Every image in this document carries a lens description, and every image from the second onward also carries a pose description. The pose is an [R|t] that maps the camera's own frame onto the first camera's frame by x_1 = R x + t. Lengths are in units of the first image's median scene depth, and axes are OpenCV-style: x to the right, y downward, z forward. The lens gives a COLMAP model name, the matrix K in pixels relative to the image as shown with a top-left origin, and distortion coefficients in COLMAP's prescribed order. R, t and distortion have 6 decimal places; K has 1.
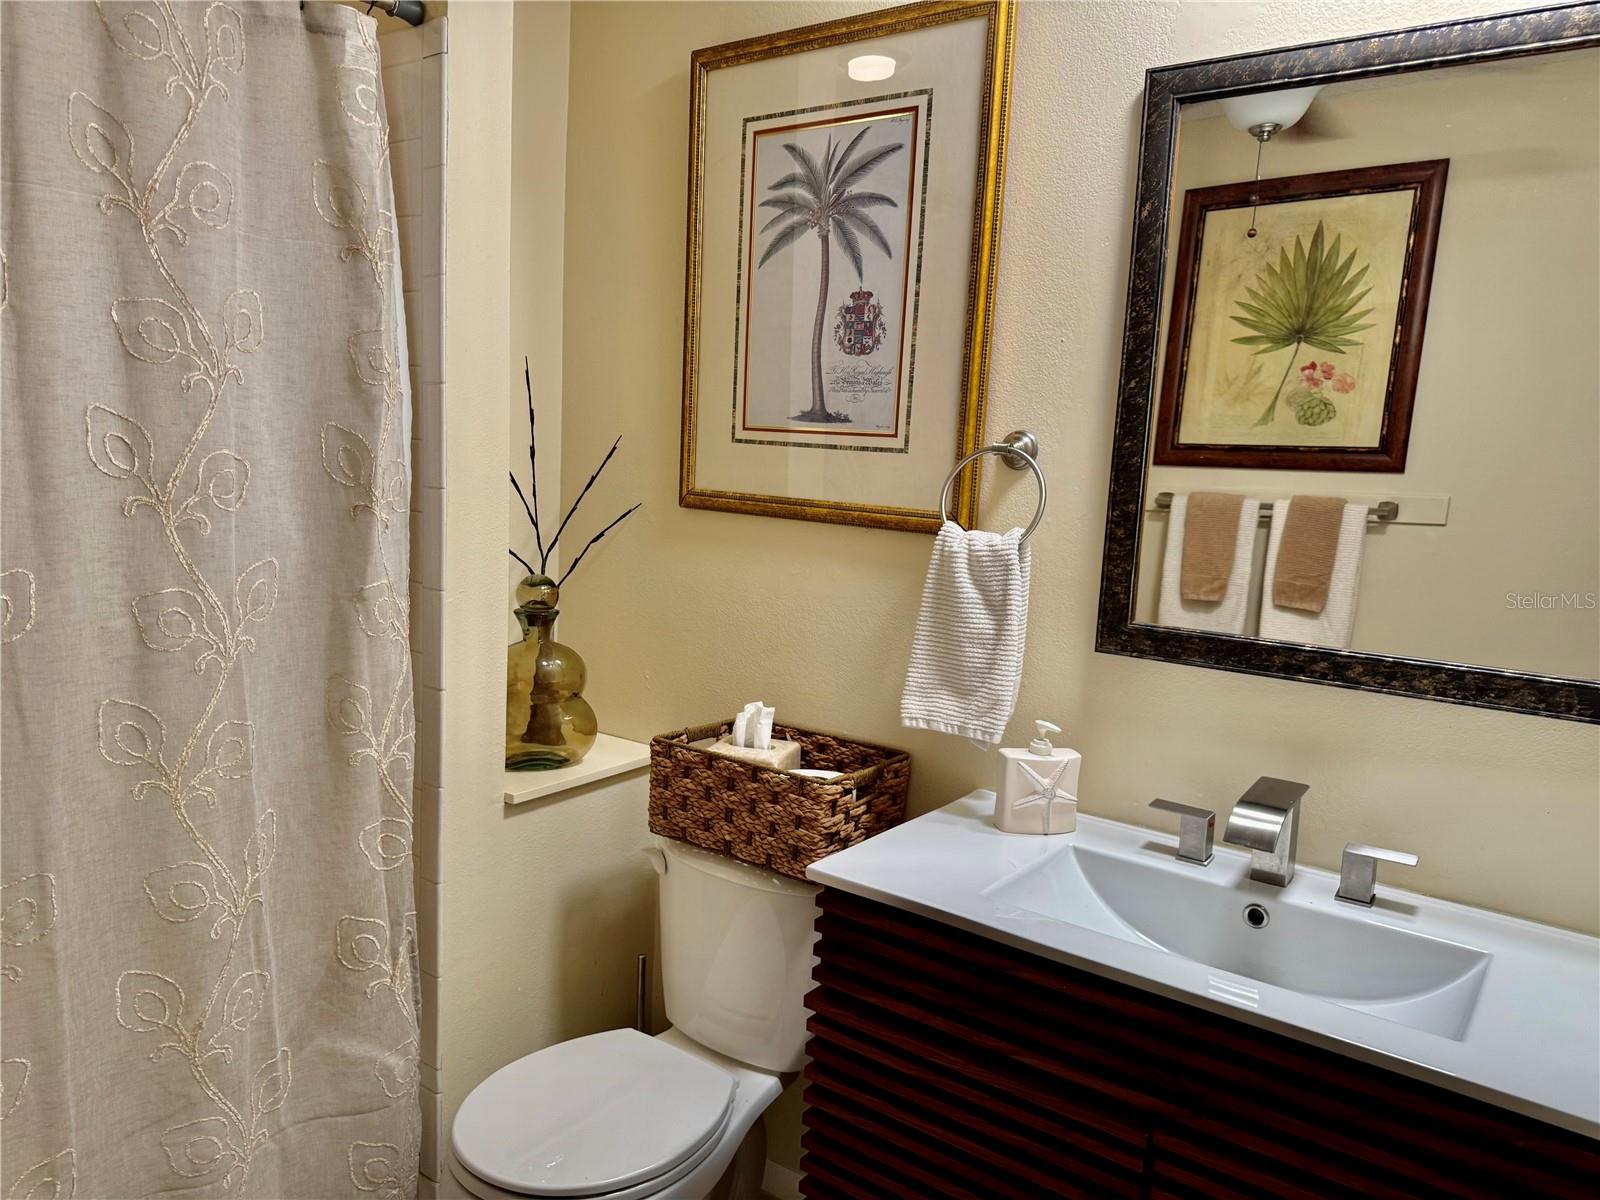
lens RADIAL K [[1107.1, 0, 794.6], [0, 1107.1, 597.4], [0, 0, 1]] dist [0.133940, -0.214958]
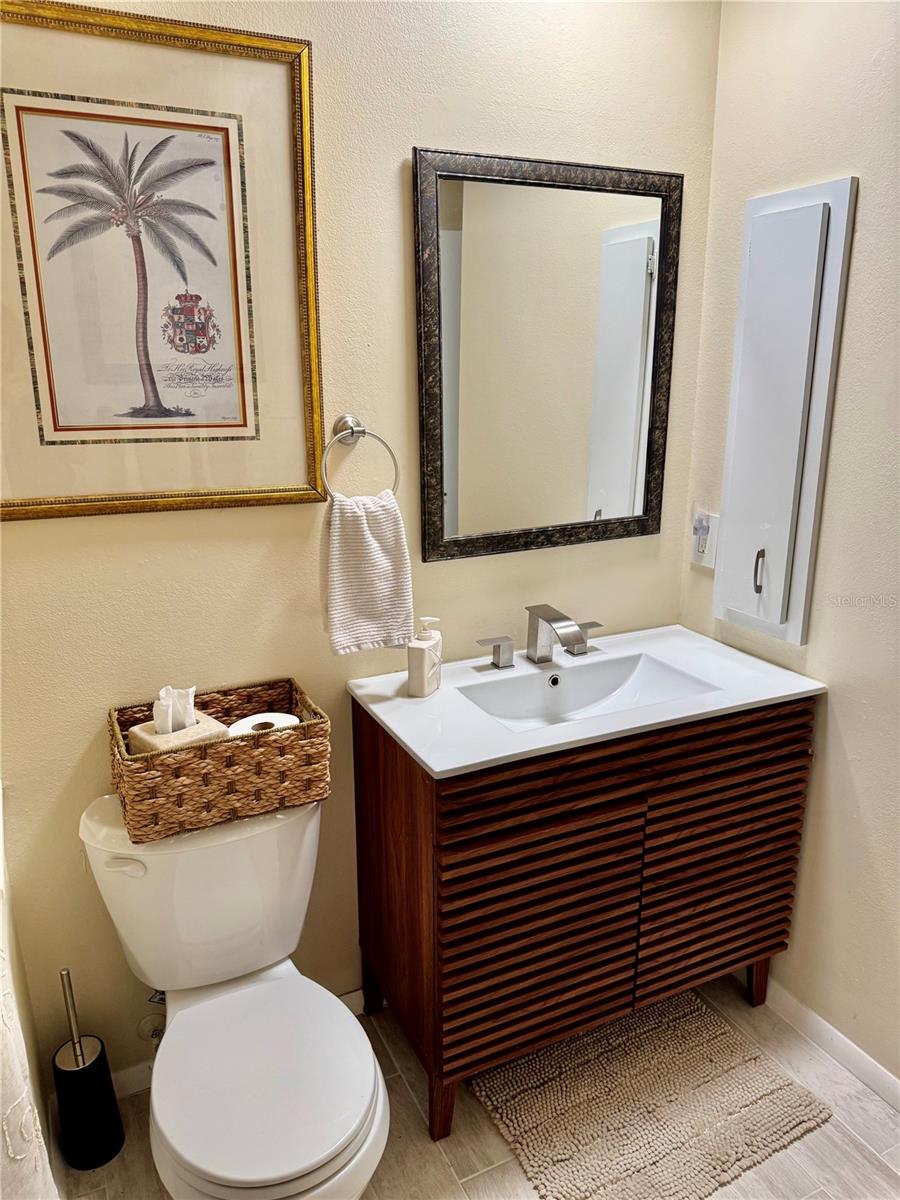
lens RADIAL K [[860.8, 0, 450.0], [0, 860.8, 600.0], [0, 0, 1]] dist [0.021617, -0.043106]
pose [[0.471217, -0.283953, 0.835060, -0.601362], [0.145787, 0.958814, 0.243768, -0.156683], [-0.869885, 0.006874, 0.493206, 0.369844]]
